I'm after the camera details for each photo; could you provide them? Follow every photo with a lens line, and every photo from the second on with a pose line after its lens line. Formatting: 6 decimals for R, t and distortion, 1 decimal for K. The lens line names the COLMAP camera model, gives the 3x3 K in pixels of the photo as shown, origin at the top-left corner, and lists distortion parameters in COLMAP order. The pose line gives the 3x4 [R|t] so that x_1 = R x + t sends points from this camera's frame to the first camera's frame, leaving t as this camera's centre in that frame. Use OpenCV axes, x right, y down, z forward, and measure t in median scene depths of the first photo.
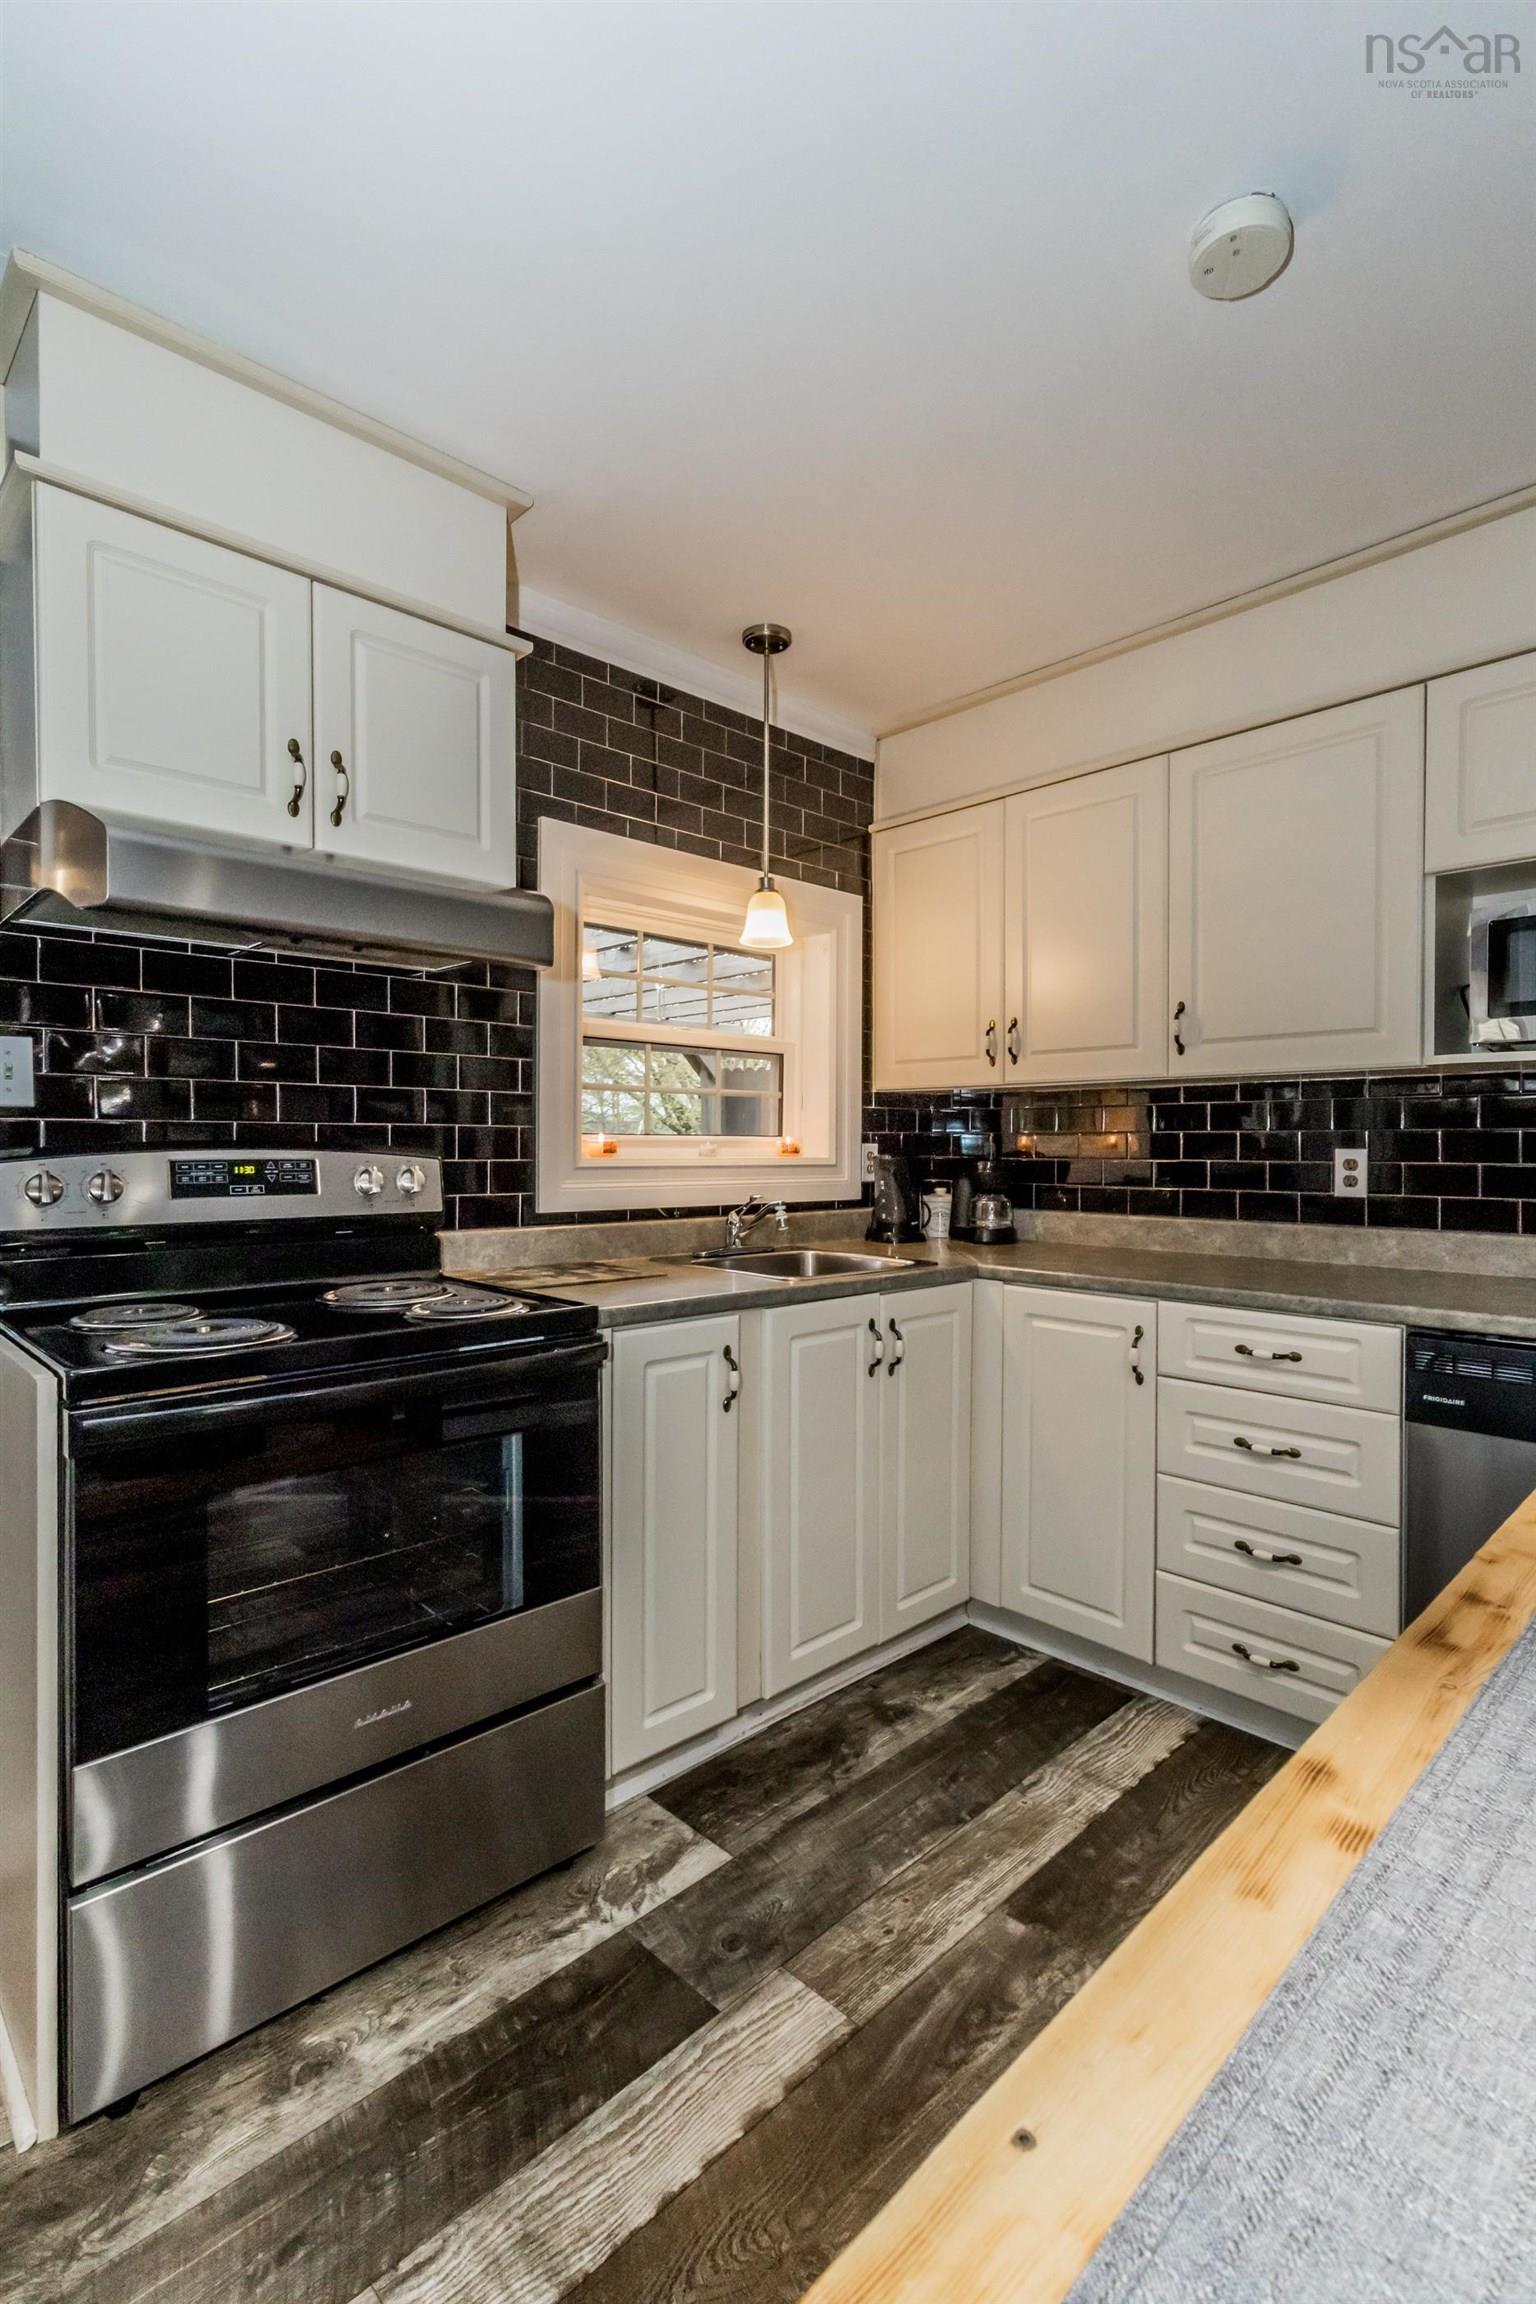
lens RADIAL K [[1062.5, 0, 805.6], [0, 1062.5, 1160.1], [0, 0, 1]] dist [0.015091, -0.002486]
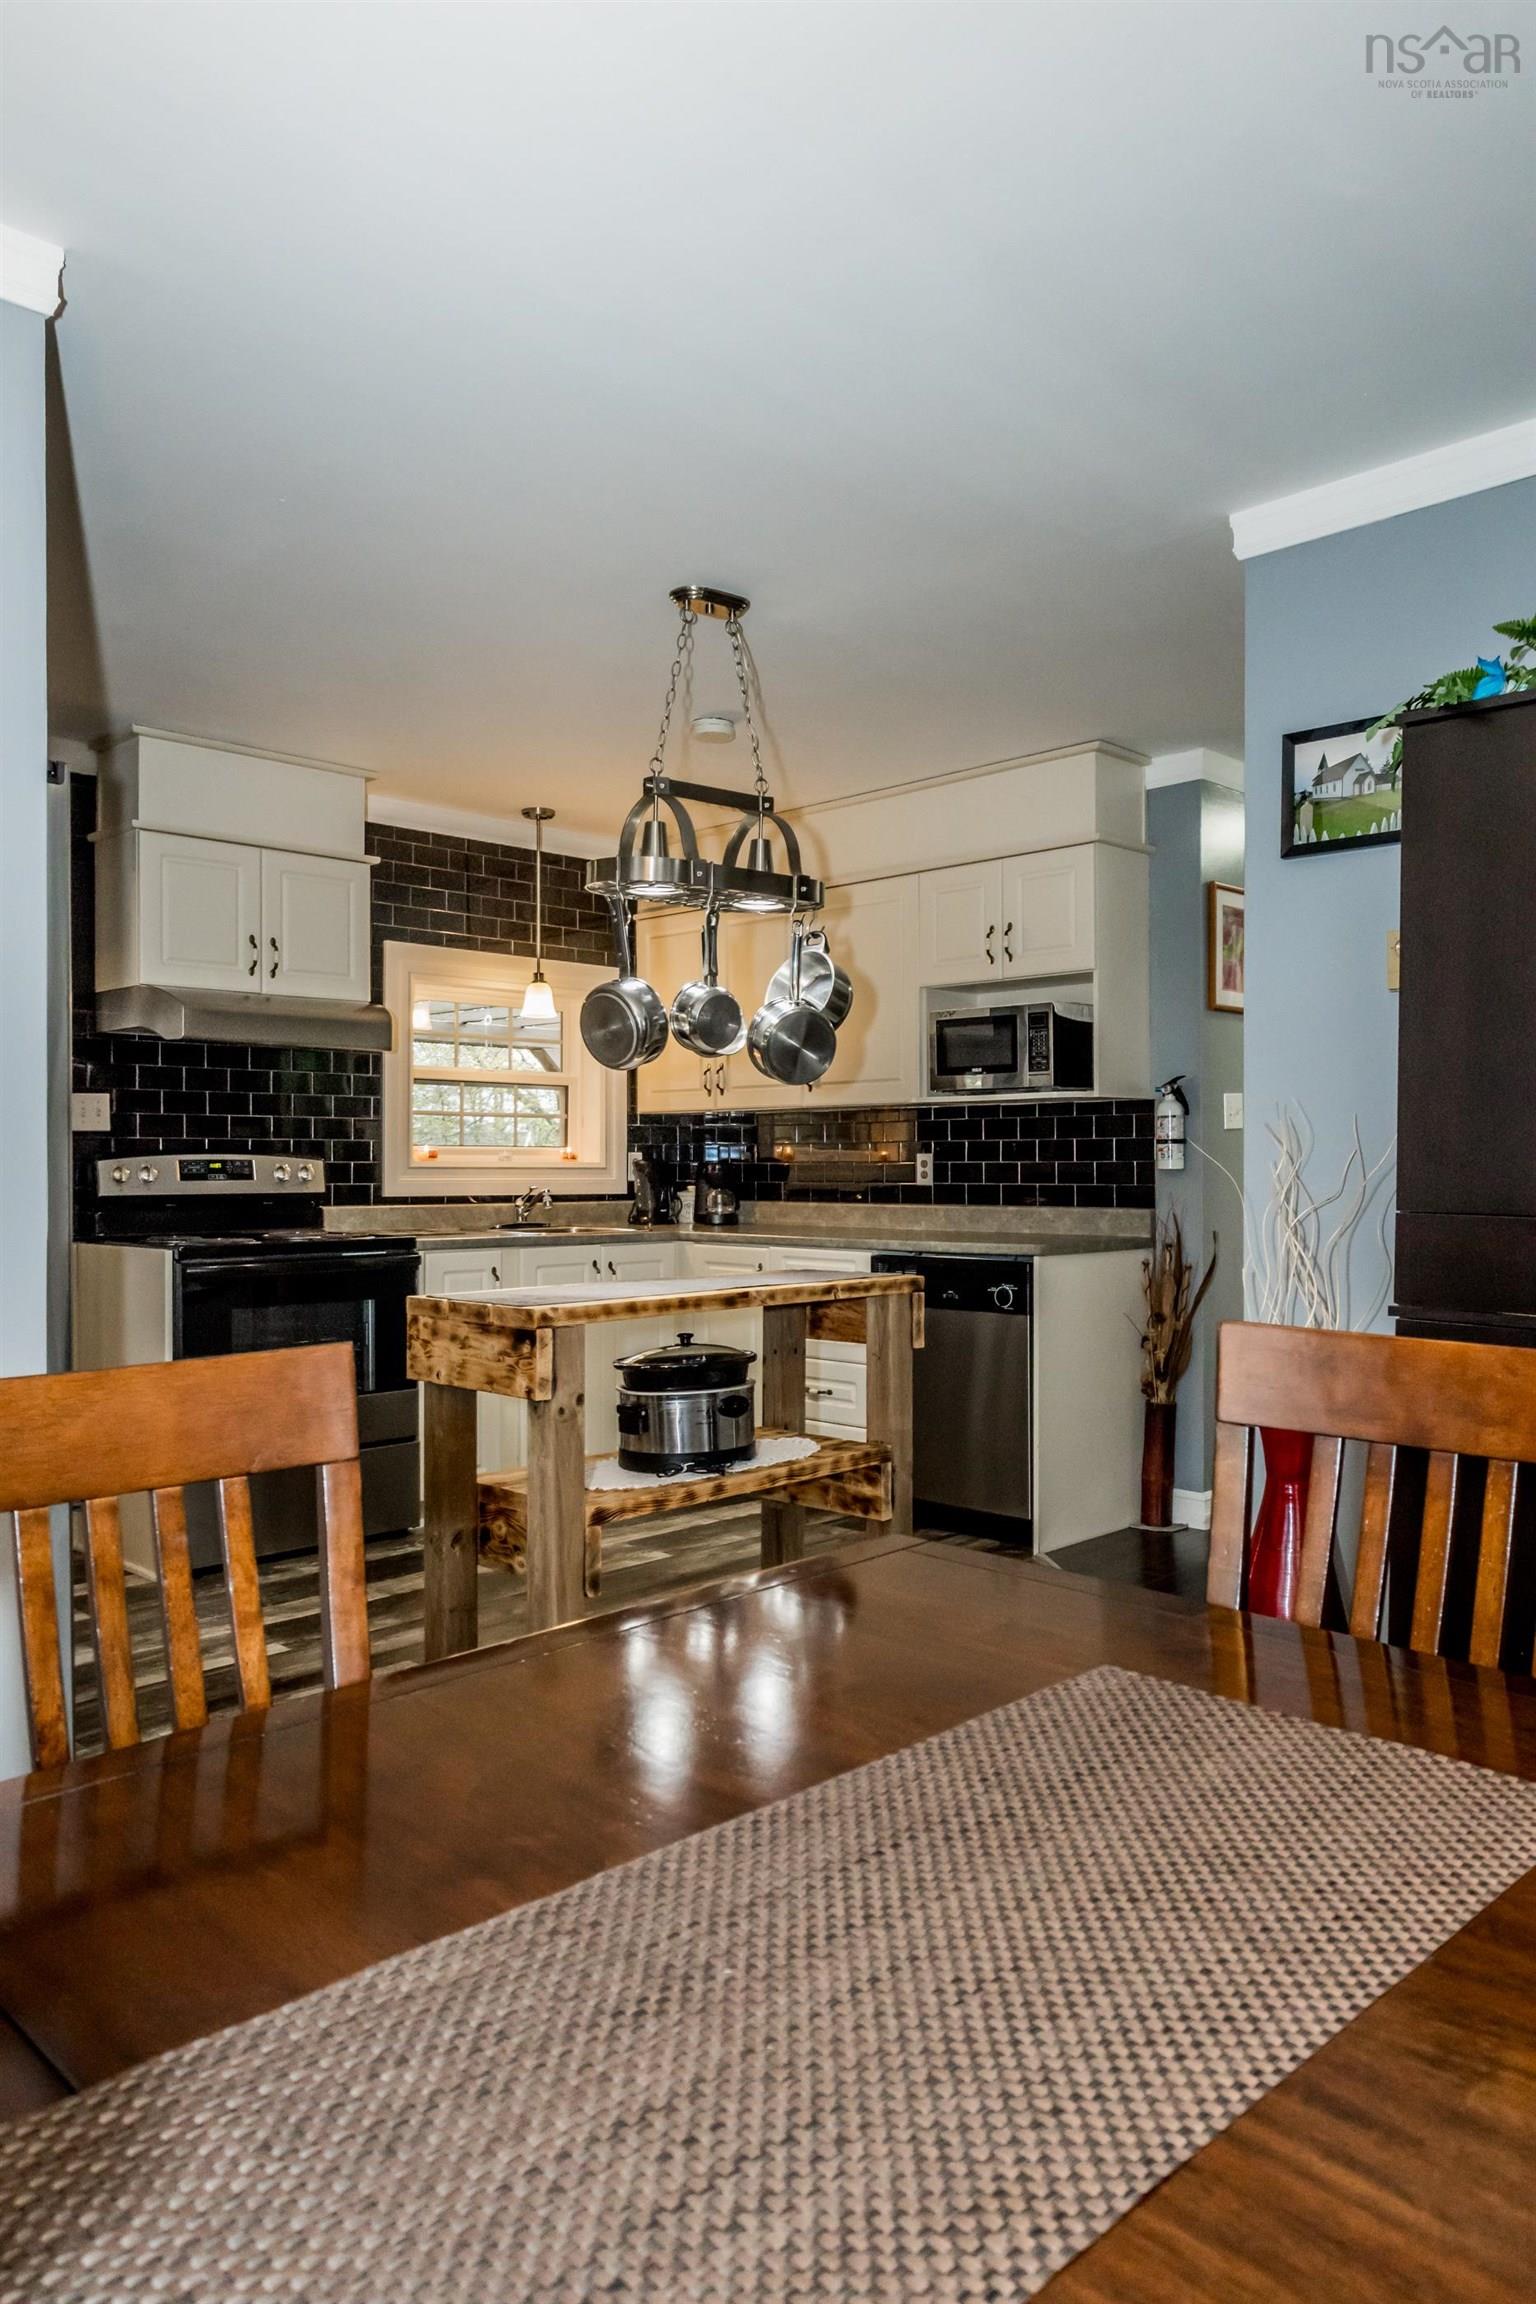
lens RADIAL K [[1506.4, 0, 812.8], [0, 1506.4, 1172.3], [0, 0, 1]] dist [0.019497, -0.000016]
pose [[0.999611, -0.004269, 0.027574, 0.329727], [0.004530, 0.999946, -0.009403, 0.040228], [-0.027533, 0.009524, 0.999576, -1.281810]]
